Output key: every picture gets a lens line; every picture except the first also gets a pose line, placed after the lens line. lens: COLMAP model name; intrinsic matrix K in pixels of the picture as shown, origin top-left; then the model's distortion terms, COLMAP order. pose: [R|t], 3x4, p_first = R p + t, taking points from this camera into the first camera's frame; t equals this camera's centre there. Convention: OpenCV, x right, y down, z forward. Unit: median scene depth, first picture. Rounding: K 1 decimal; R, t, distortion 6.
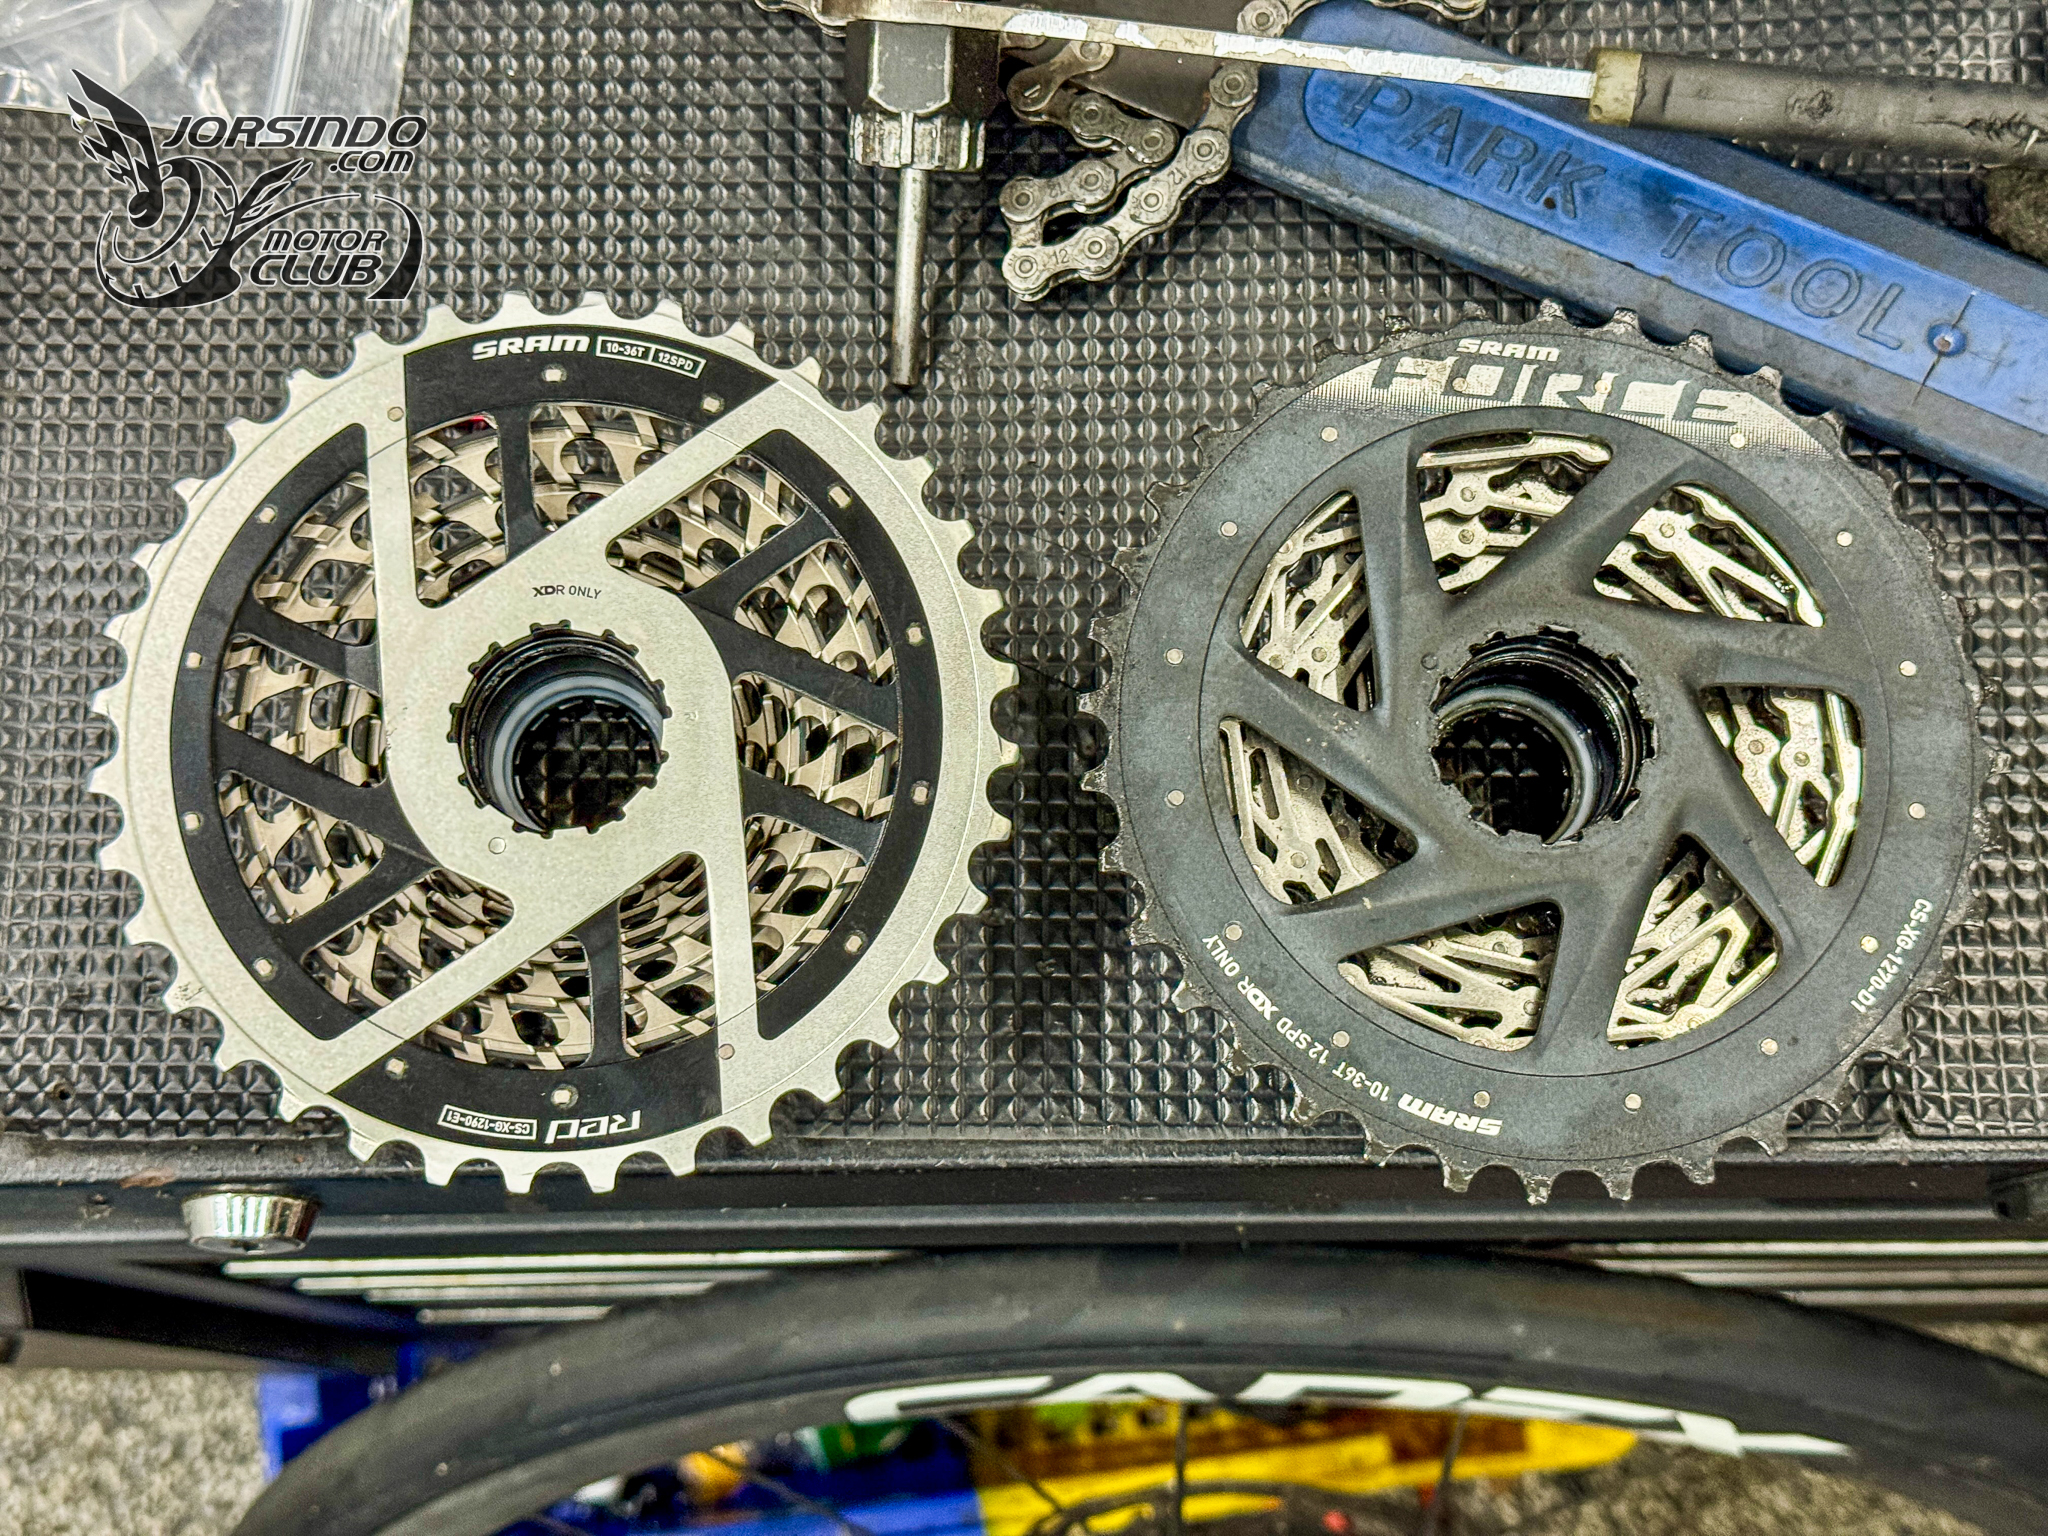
lens RADIAL K [[2875.2, 0, 1014.9], [0, 2875.2, 765.3], [0, 0, 1]] dist [0.101961, 0.072691]
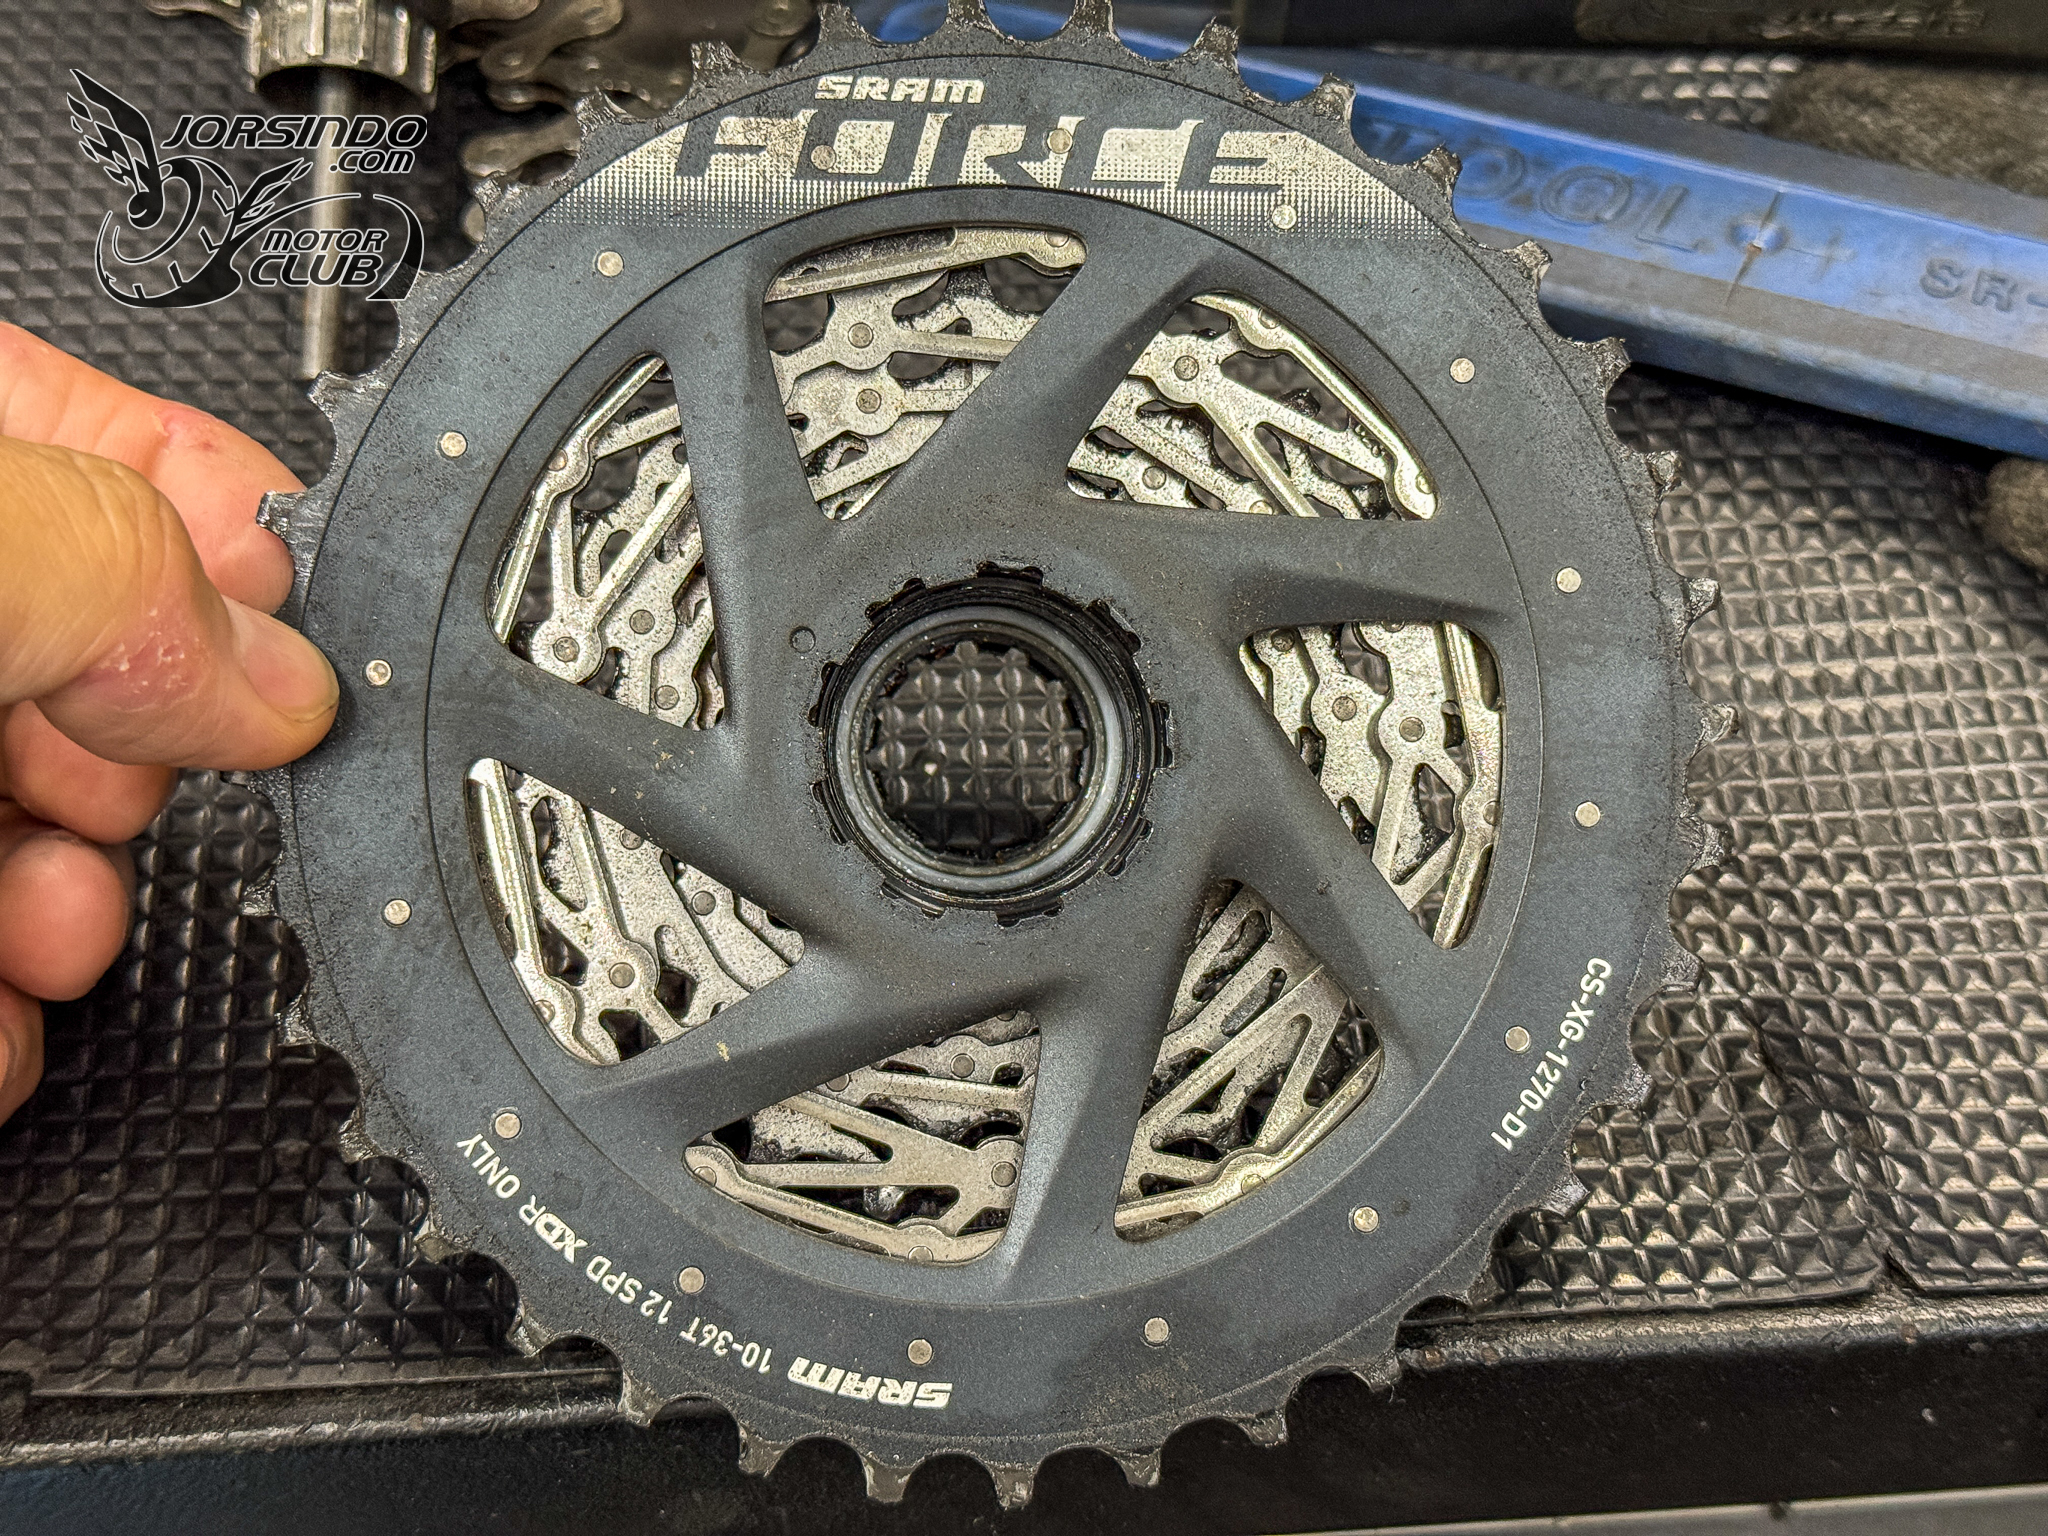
lens RADIAL K [[2875.2, 0, 1014.9], [0, 2875.2, 765.3], [0, 0, 1]] dist [0.101961, 0.072691]
pose [[0.995957, -0.088403, 0.015936, 0.173758], [0.082556, 0.970733, 0.225524, -0.141970], [-0.035407, -0.223297, 0.974107, 0.388591]]
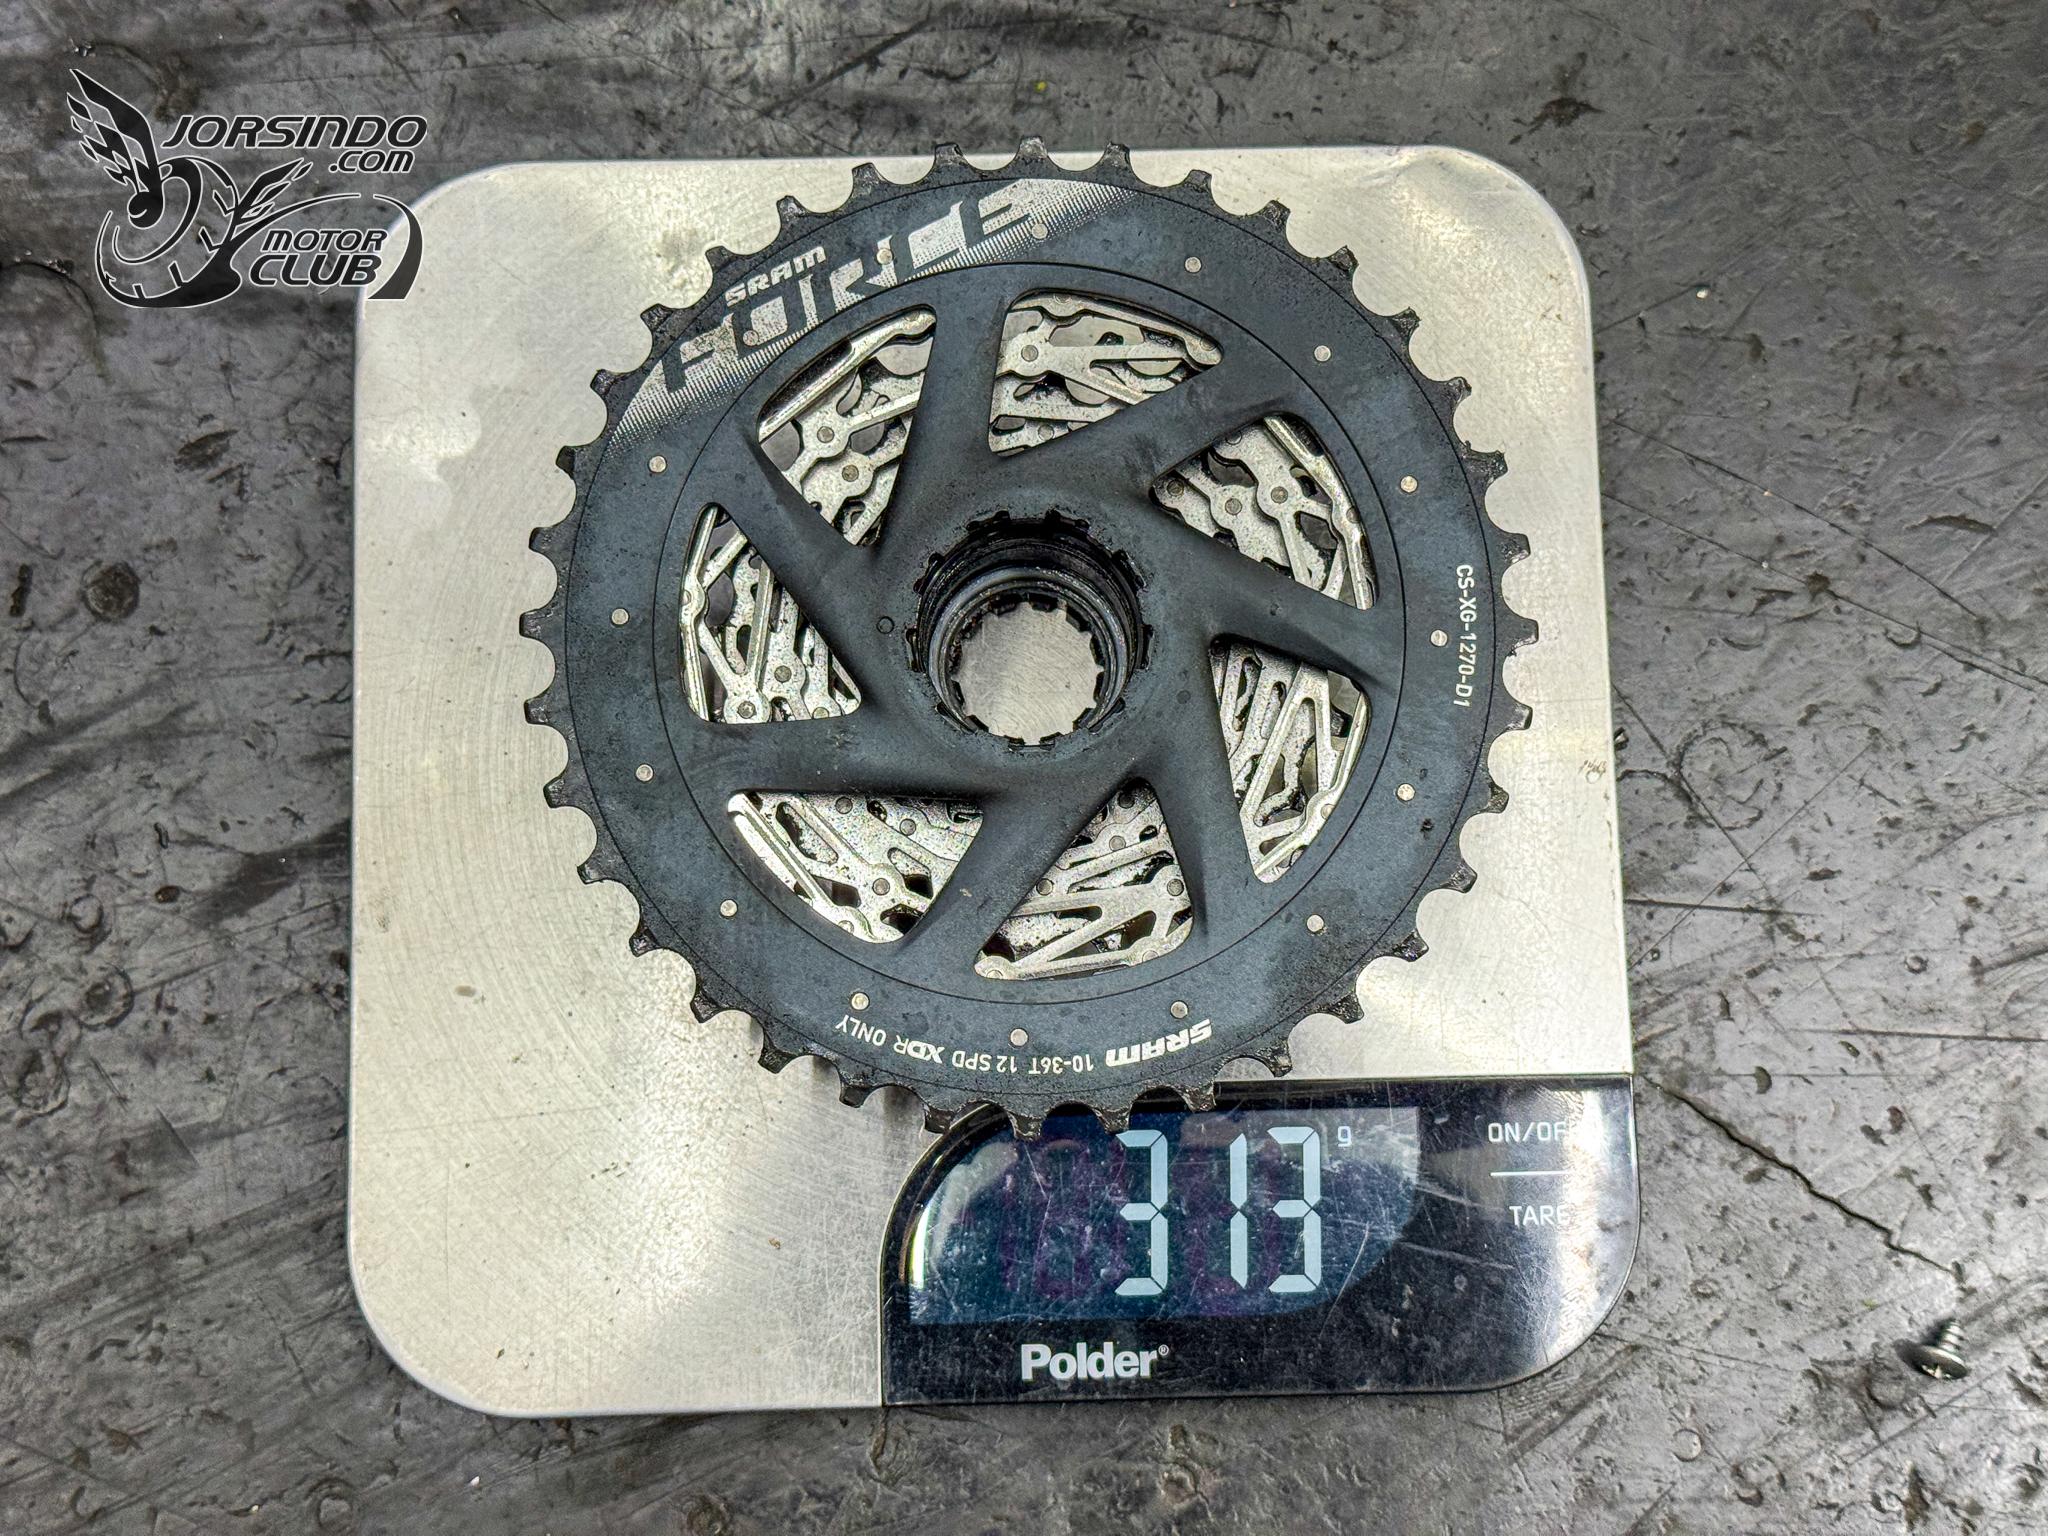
lens RADIAL K [[2875.2, 0, 1014.9], [0, 2875.2, 765.3], [0, 0, 1]] dist [0.101961, 0.072691]
pose [[0.840950, -0.539752, 0.038352, 0.117580], [0.531723, 0.837426, 0.126447, -0.090539], [-0.100367, -0.085943, 0.991232, 0.087392]]
